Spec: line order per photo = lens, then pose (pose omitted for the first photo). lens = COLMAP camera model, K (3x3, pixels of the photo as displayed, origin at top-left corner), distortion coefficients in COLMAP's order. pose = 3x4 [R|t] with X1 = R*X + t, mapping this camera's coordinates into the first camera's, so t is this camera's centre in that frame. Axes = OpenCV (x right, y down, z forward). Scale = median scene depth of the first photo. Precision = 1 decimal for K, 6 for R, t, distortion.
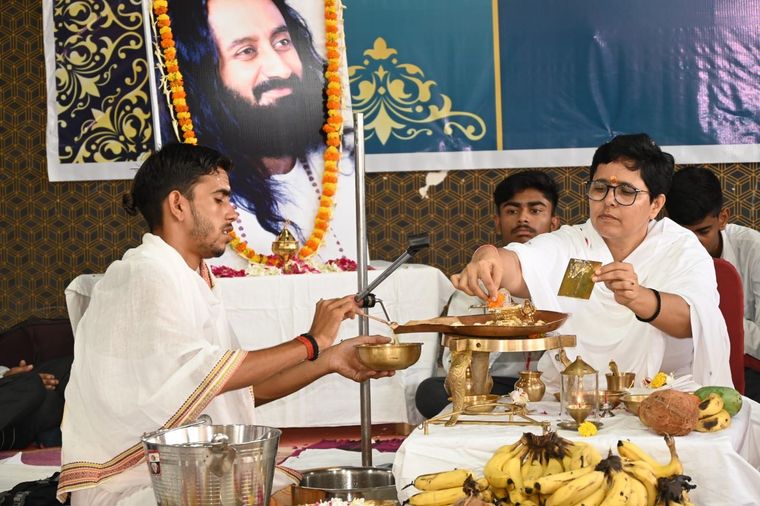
lens RADIAL K [[2246.7, 0, 384.4], [0, 2246.7, 258.4], [0, 0, 1]] dist [0.021531, 0.000000]
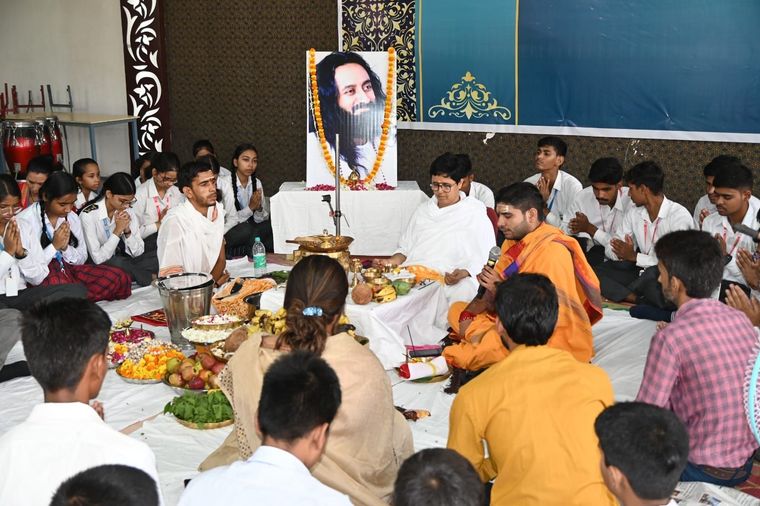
lens RADIAL K [[963.0, 0, 384.0], [0, 963.0, 255.9], [0, 0, 1]] dist [0.000346, 0.000000]
pose [[0.936563, 0.093986, -0.337663, 0.321248], [-0.038548, 0.985154, 0.167291, -0.091612], [0.348373, -0.143662, 0.926281, 0.063245]]
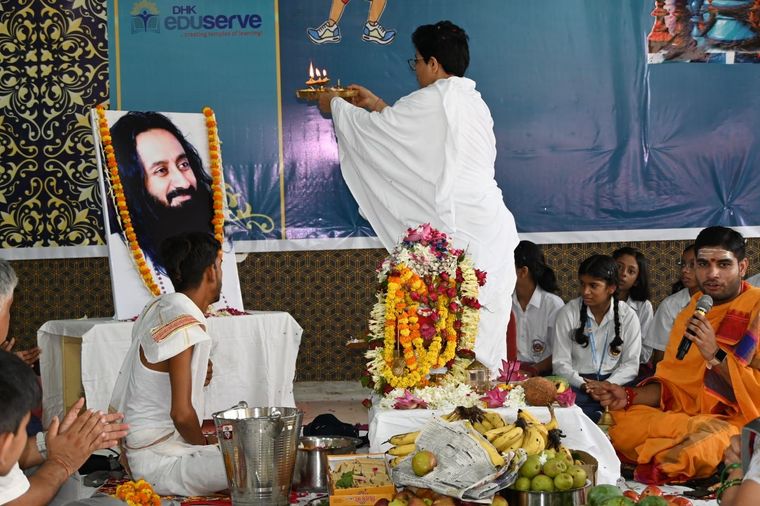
lens RADIAL K [[1523.5, 0, 382.0], [0, 1523.5, 252.4], [0, 0, 1]] dist [0.006626, 0.000000]
pose [[0.970343, -0.002455, 0.241721, -0.163444], [0.014207, 0.998799, -0.046890, 0.012469], [-0.241315, 0.048934, 0.969212, -0.021500]]
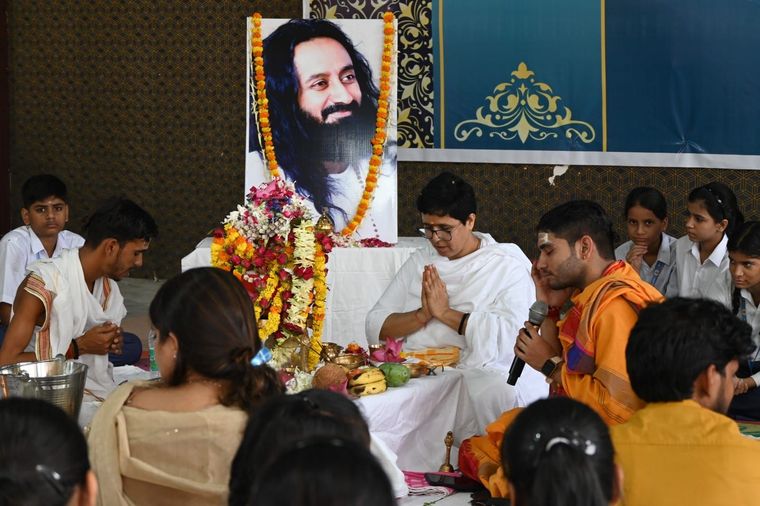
lens RADIAL K [[1806.0, 0, 376.1], [0, 1806.0, 257.1], [0, 0, 1]] dist [0.011049, 0.000000]
pose [[0.932915, 0.062173, -0.354689, 0.370320], [-0.044534, 0.997341, 0.057687, -0.050869], [0.357332, -0.038021, 0.933203, -0.032648]]
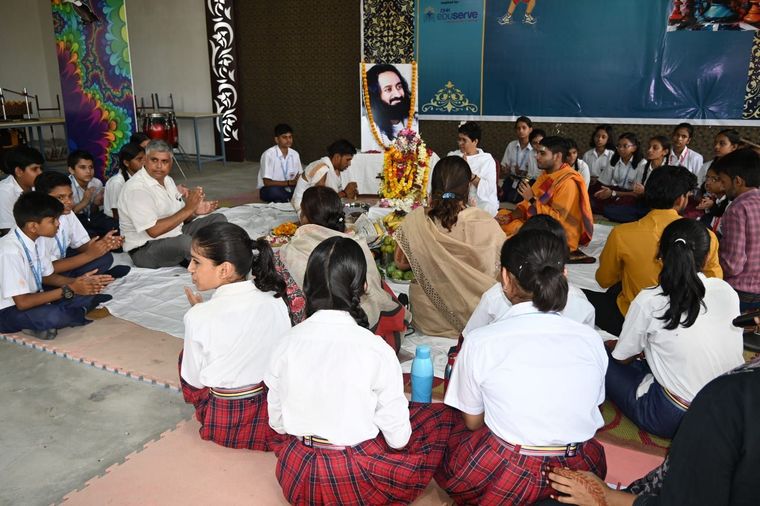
lens RADIAL K [[623.9, 0, 379.6], [0, 623.9, 254.6], [0, 0, 1]] dist [0.016609, -0.019578]
pose [[0.963006, 0.093913, -0.252585, 0.202124], [-0.039461, 0.976350, 0.212565, -0.045397], [0.266574, -0.194734, 0.943937, -0.004785]]
